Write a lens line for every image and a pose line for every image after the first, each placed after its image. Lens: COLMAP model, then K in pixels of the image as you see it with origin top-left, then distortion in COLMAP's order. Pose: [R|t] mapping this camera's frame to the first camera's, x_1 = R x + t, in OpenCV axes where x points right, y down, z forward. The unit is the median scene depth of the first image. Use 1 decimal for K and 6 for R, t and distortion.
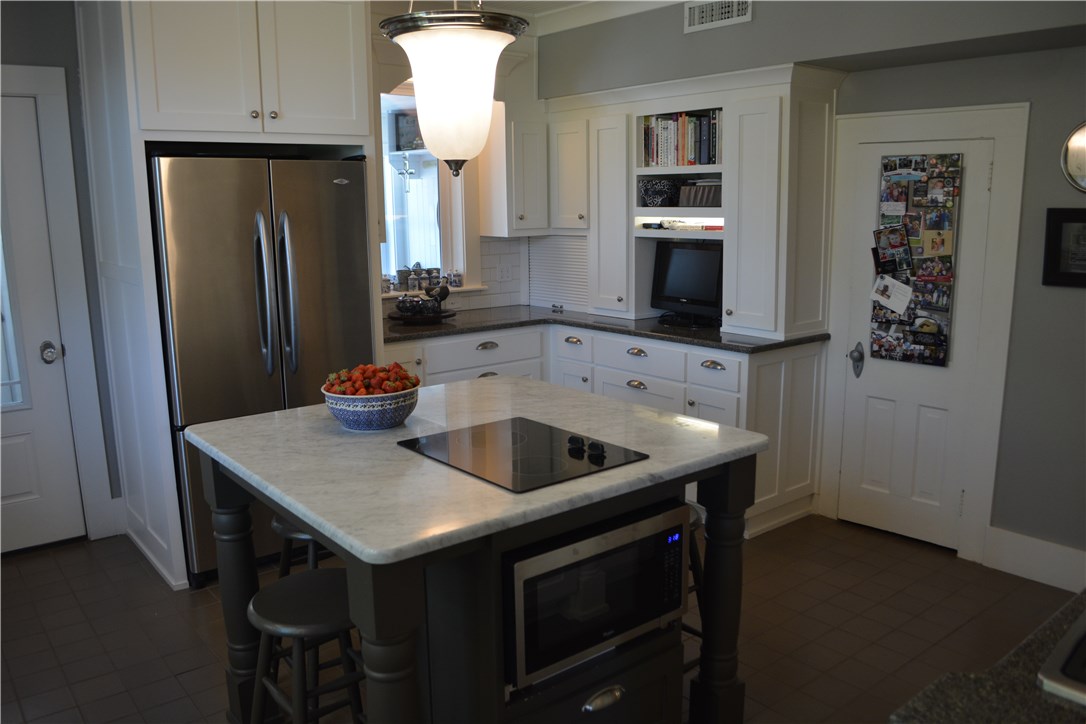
lens RADIAL K [[868.5, 0, 547.3], [0, 868.5, 362.3], [0, 0, 1]] dist [-0.071583, -0.002270]
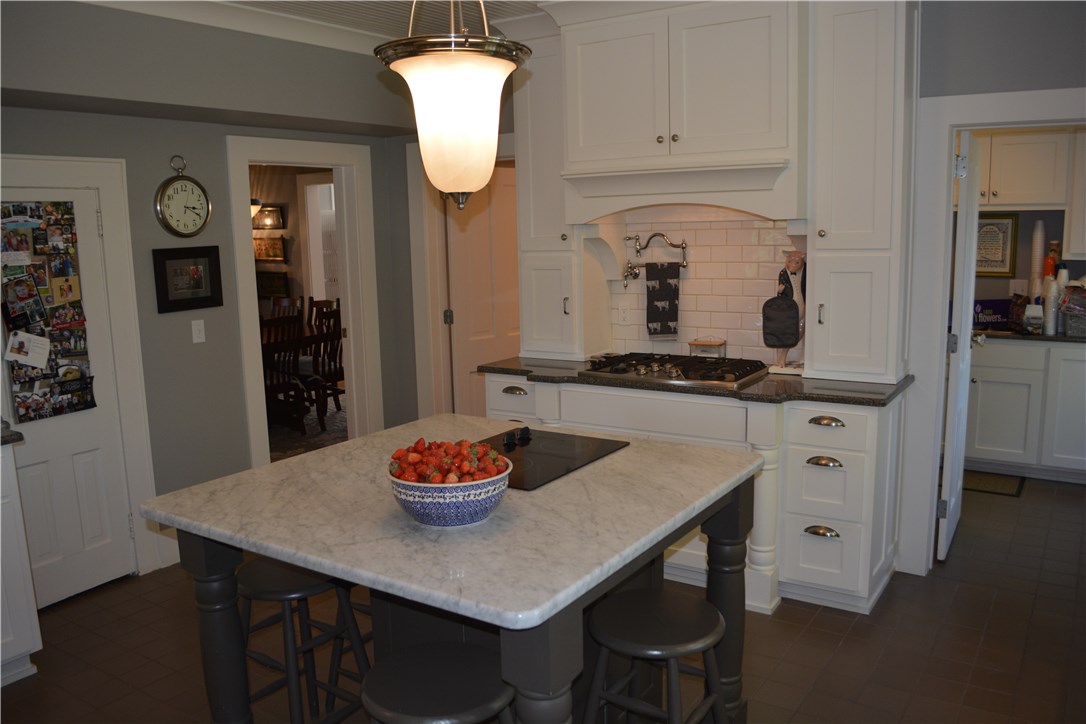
lens RADIAL K [[868.5, 0, 546.7], [0, 868.5, 362.7], [0, 0, 1]] dist [-0.071583, -0.002270]
pose [[-0.300728, -0.131450, 0.944608, -0.650062], [0.201663, 0.959296, 0.197696, -0.137514], [-0.932145, 0.249945, -0.261979, 0.741124]]
